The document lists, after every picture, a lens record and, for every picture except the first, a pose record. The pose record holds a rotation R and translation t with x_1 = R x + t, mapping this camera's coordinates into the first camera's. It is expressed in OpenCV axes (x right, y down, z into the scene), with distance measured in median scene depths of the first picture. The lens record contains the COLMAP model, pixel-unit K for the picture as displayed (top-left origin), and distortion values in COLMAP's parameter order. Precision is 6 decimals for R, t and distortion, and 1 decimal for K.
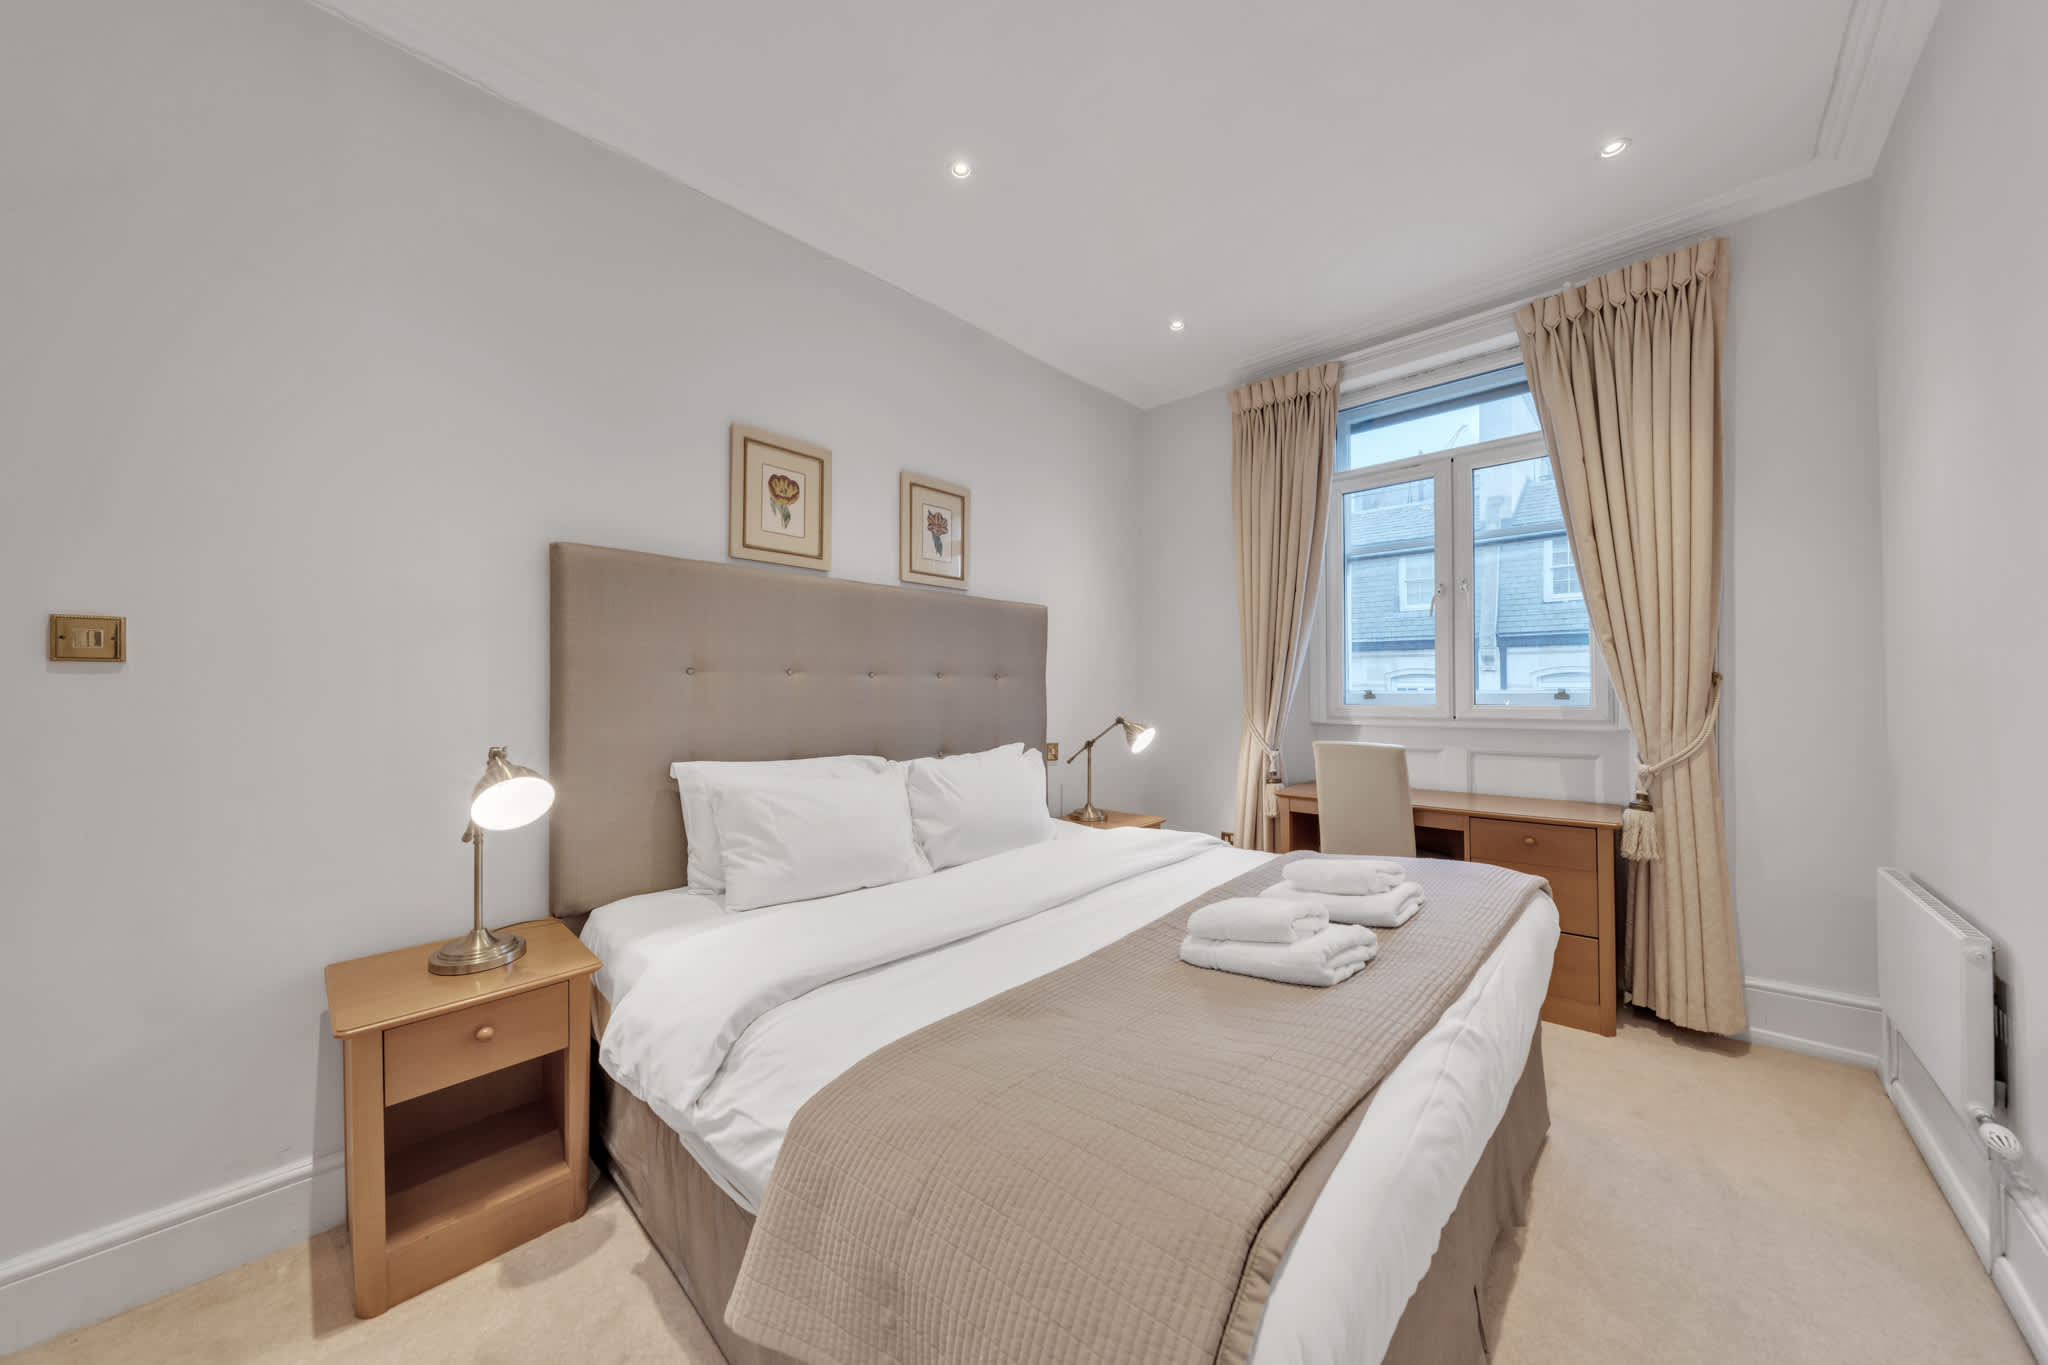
lens RADIAL K [[718.8, 0, 1018.1], [0, 718.8, 687.8], [0, 0, 1]] dist [0.000802, 0.000103]
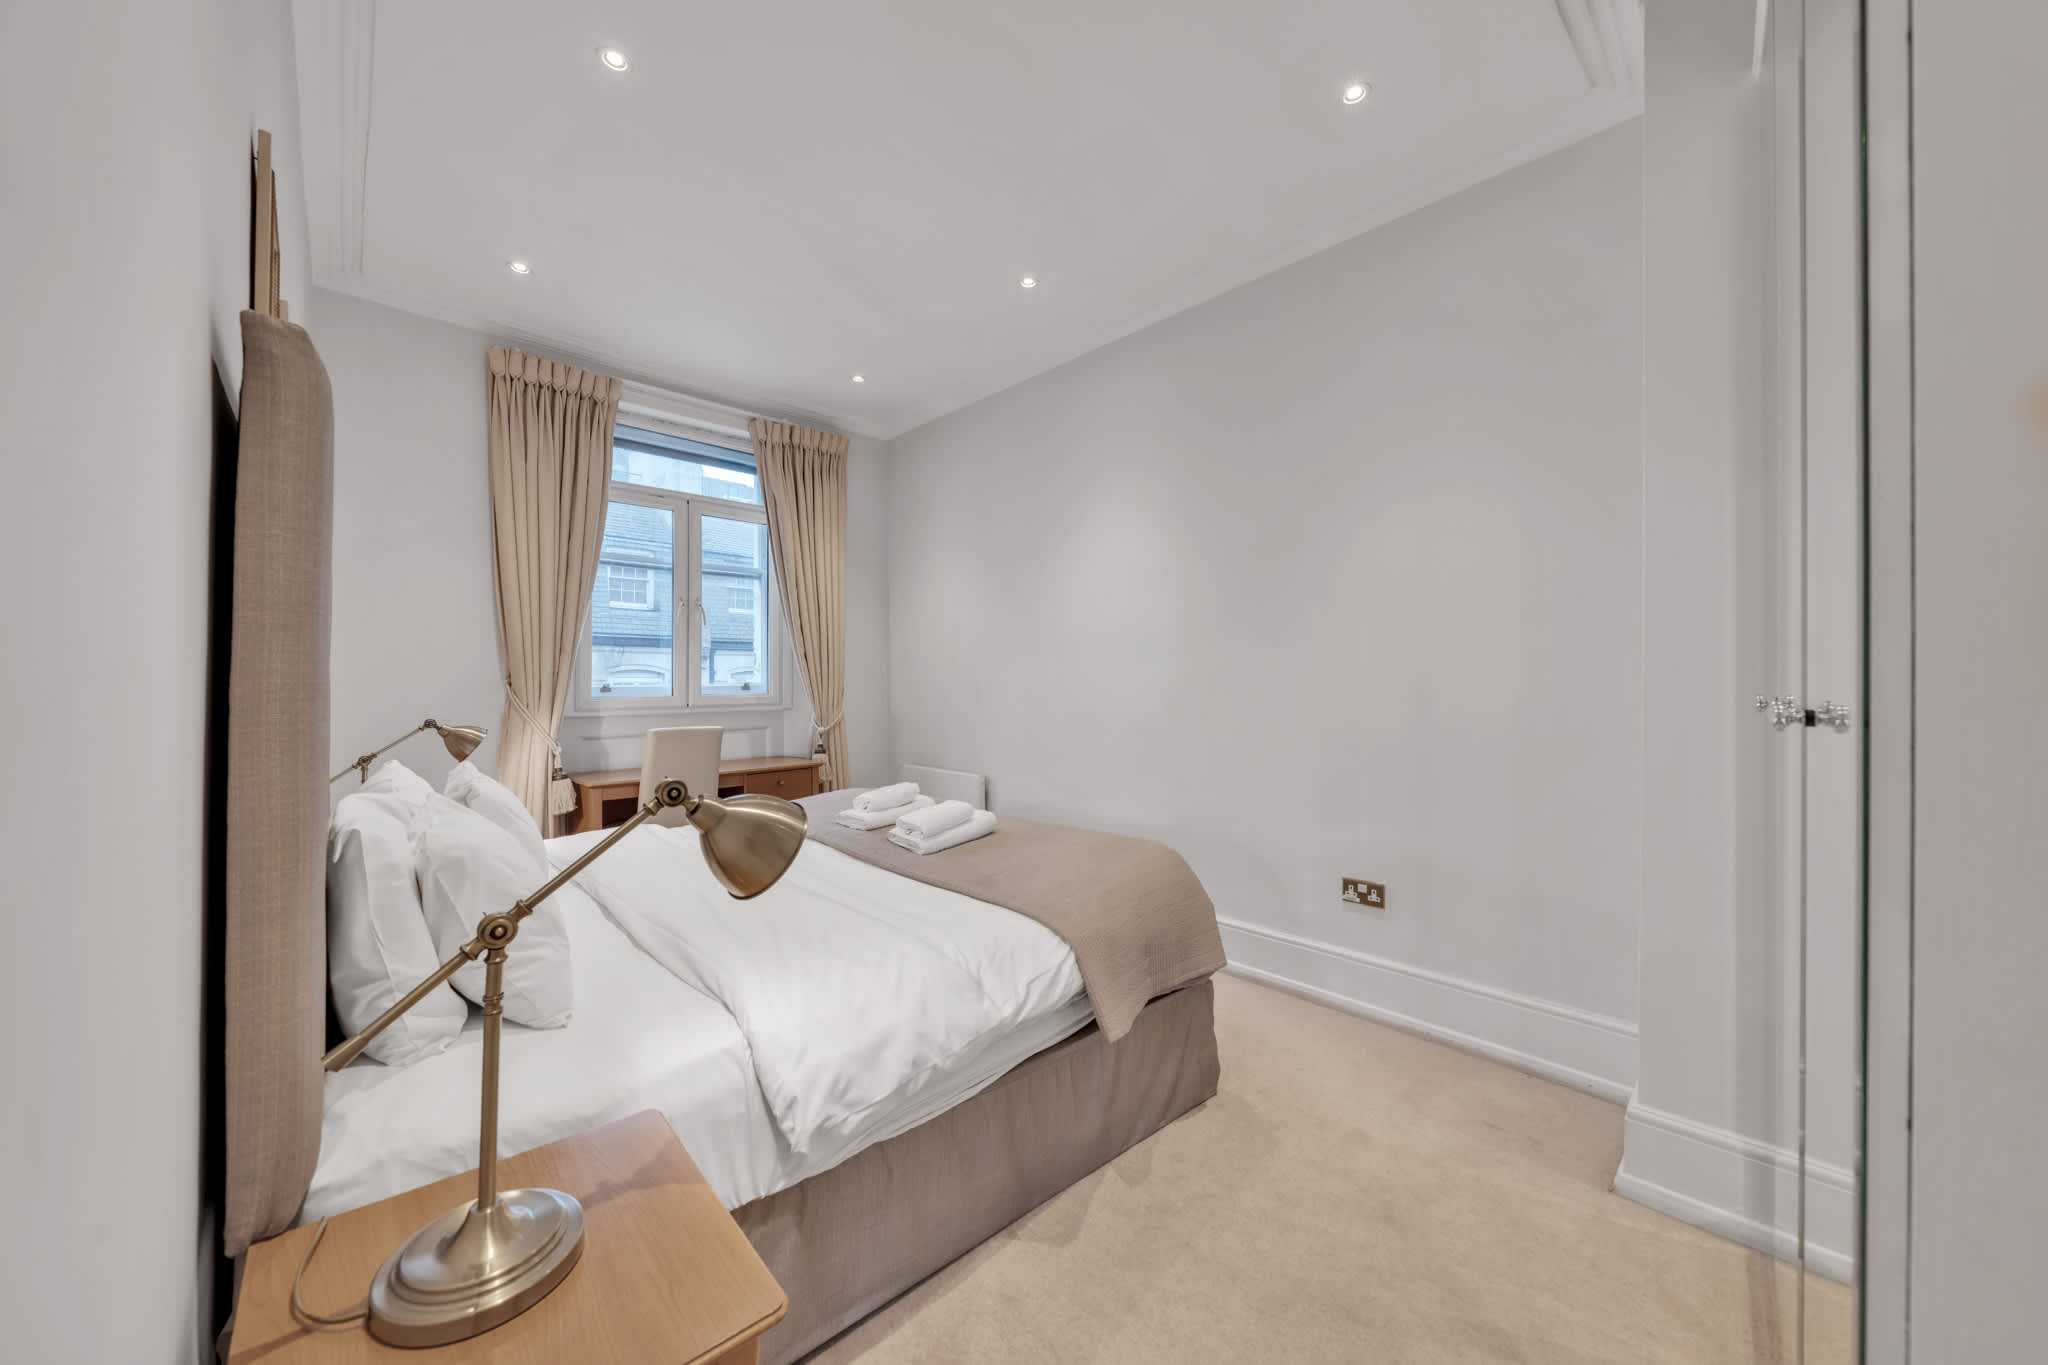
lens RADIAL K [[718.8, 0, 1018.1], [0, 718.8, 687.8], [0, 0, 1]] dist [0.000802, 0.000103]
pose [[0.052200, -0.007581, 0.998608, -0.642894], [-0.003601, 0.999963, 0.007780, -0.001295], [-0.998630, -0.004002, 0.052171, 0.356833]]
